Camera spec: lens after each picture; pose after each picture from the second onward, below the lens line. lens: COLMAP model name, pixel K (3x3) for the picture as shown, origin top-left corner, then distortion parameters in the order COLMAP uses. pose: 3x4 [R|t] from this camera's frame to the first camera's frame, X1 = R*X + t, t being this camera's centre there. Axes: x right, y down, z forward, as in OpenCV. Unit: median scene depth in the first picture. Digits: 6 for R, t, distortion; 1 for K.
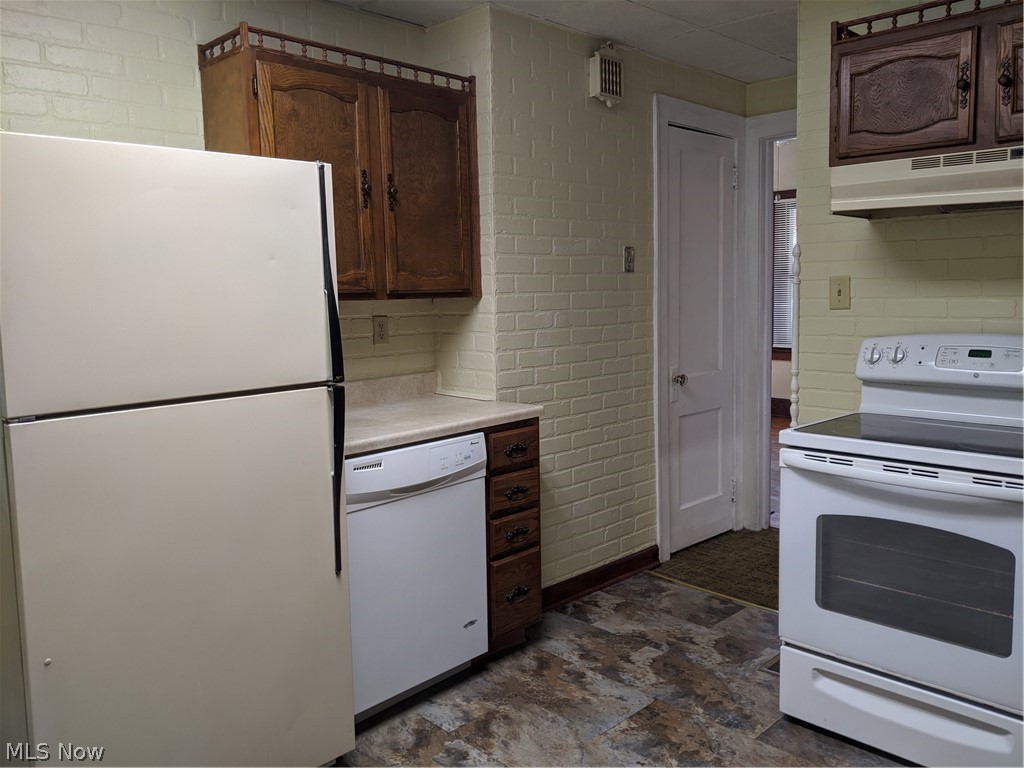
lens RADIAL K [[816.0, 0, 509.8], [0, 816.0, 372.8], [0, 0, 1]] dist [0.000784, 0.000736]
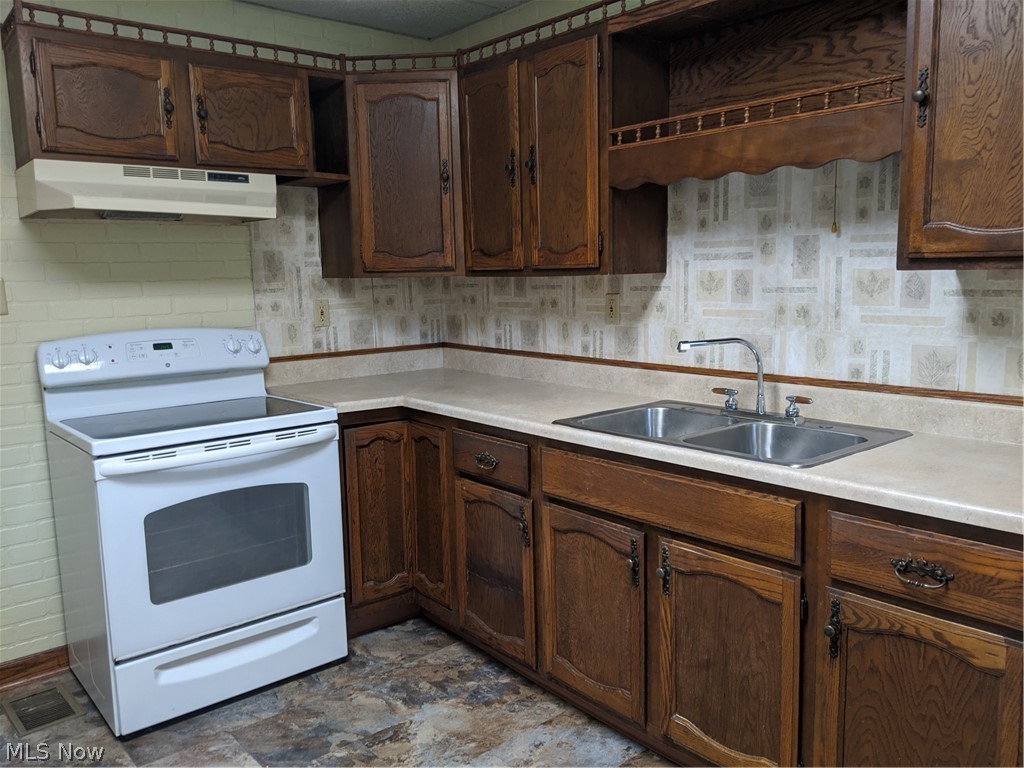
lens RADIAL K [[816.0, 0, 509.5], [0, 816.0, 391.5], [0, 0, 1]] dist [0.000784, 0.000736]
pose [[0.079154, -0.124943, 0.989002, -0.542704], [0.125934, 0.985419, 0.114411, -0.031921], [-0.988876, 0.115493, 0.093734, 0.438559]]
